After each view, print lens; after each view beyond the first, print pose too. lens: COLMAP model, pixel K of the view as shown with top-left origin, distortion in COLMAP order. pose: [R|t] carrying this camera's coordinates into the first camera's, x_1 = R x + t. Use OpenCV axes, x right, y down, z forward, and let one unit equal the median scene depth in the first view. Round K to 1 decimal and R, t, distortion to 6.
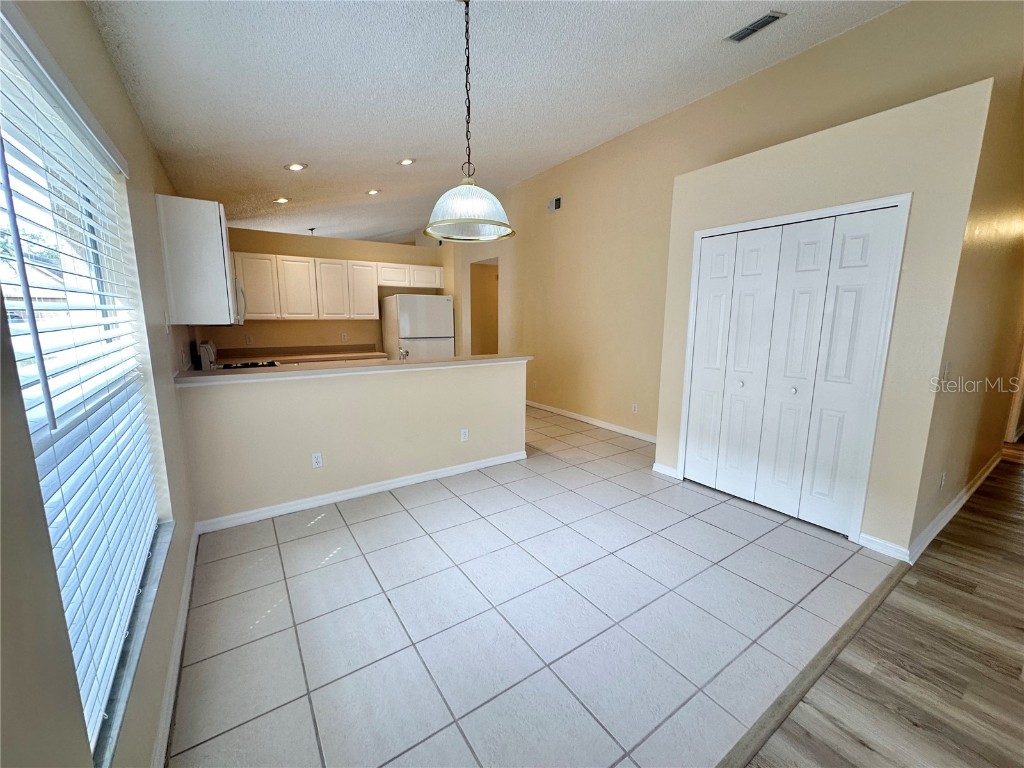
lens RADIAL K [[408.9, 0, 515.1], [0, 408.9, 382.2], [0, 0, 1]] dist [-0.001140, 0.000135]
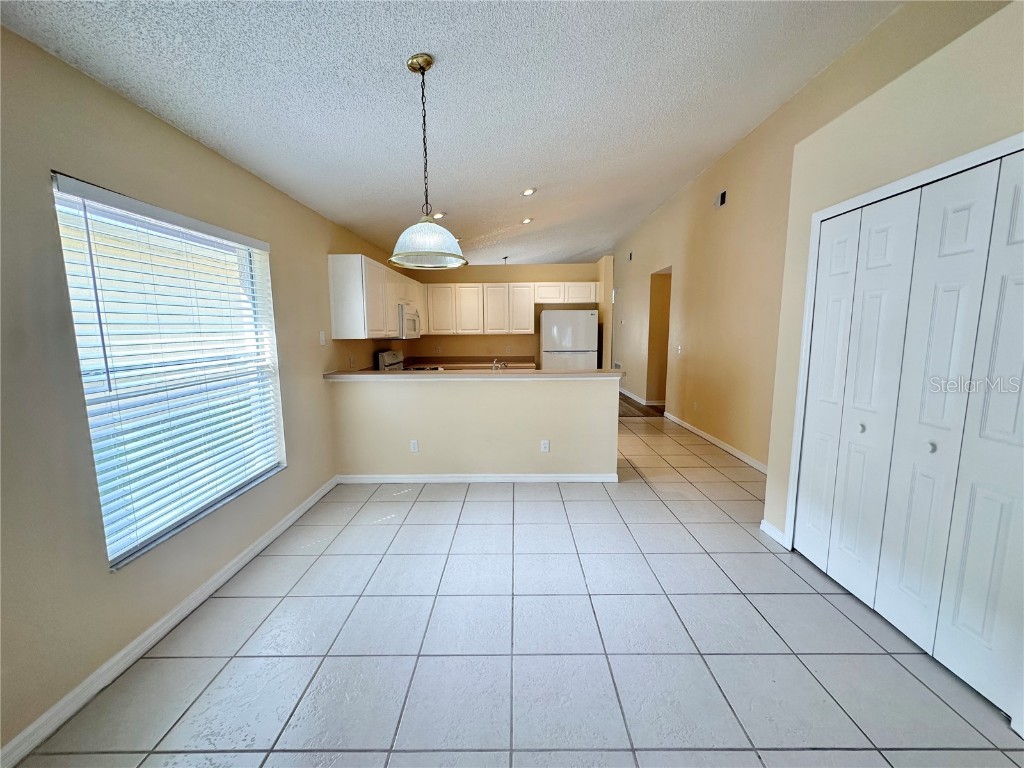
lens RADIAL K [[408.9, 0, 513.3], [0, 408.9, 382.1], [0, 0, 1]] dist [-0.001140, 0.000135]
pose [[0.824479, 0.061519, -0.562538, 0.382968], [-0.079027, 0.996849, -0.006810, -0.017914], [0.560347, 0.050070, 0.826743, 0.095136]]
